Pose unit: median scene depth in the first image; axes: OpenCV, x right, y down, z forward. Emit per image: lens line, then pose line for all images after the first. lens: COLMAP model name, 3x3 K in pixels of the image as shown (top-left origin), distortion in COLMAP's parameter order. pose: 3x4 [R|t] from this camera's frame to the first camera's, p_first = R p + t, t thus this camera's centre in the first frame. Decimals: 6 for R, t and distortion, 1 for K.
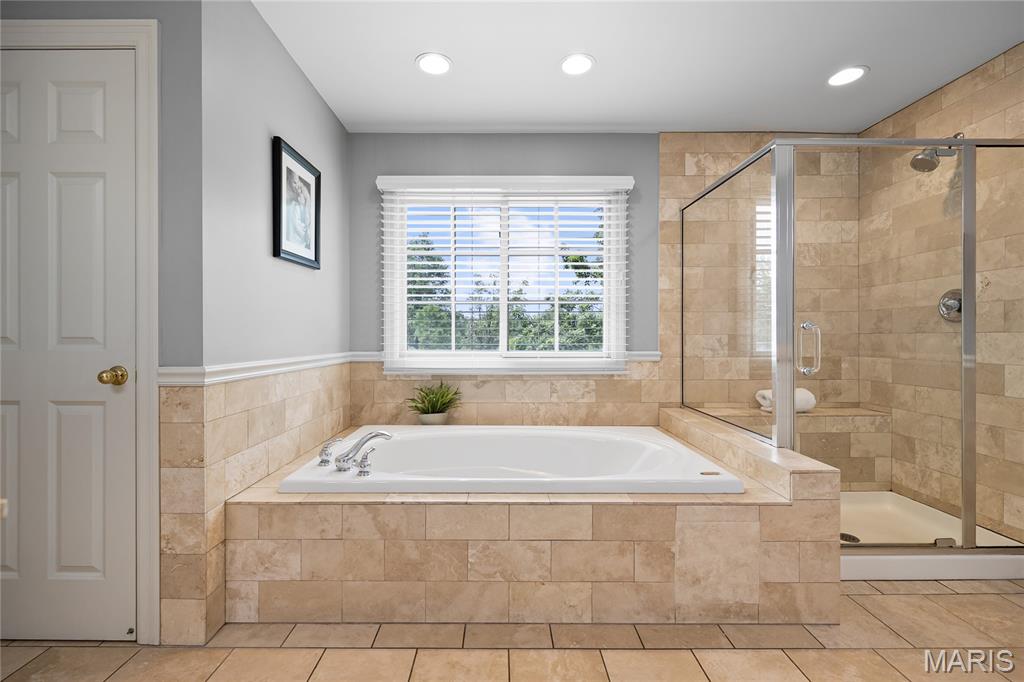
lens RADIAL K [[445.8, 0, 510.4], [0, 445.8, 334.4], [0, 0, 1]] dist [0.001756, 0.000276]
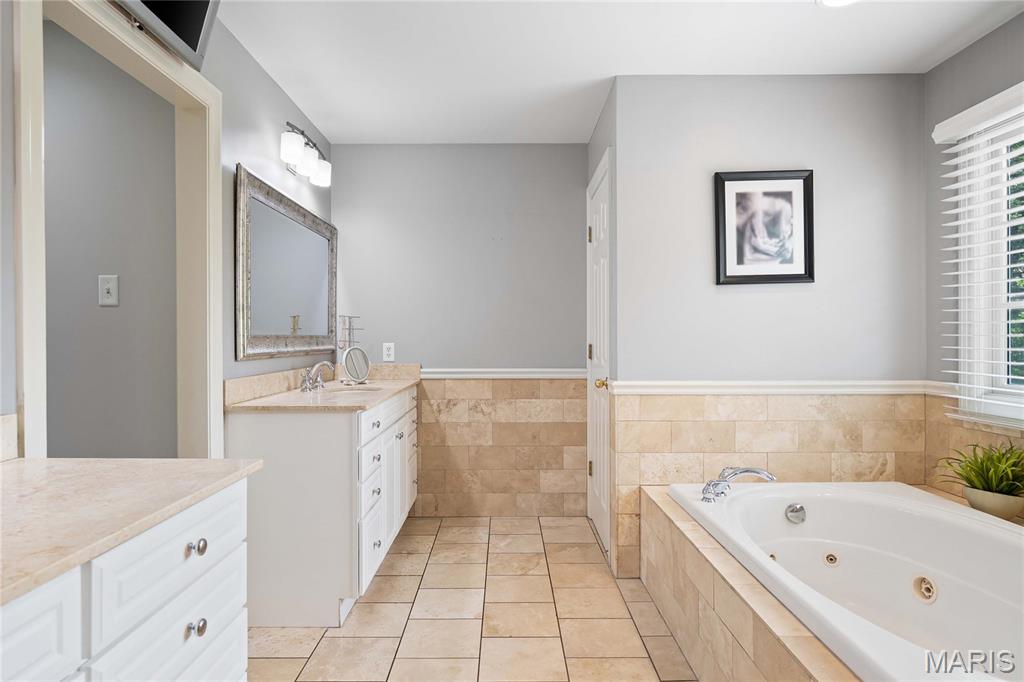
lens RADIAL K [[625.2, 0, 510.7], [0, 625.2, 341.4], [0, 0, 1]] dist [0.005662, 0.001785]
pose [[-0.006036, 0.003993, -0.999974, 0.982362], [0.004531, 0.999982, 0.003965, -0.047004], [0.999972, -0.004507, -0.006054, 0.519568]]
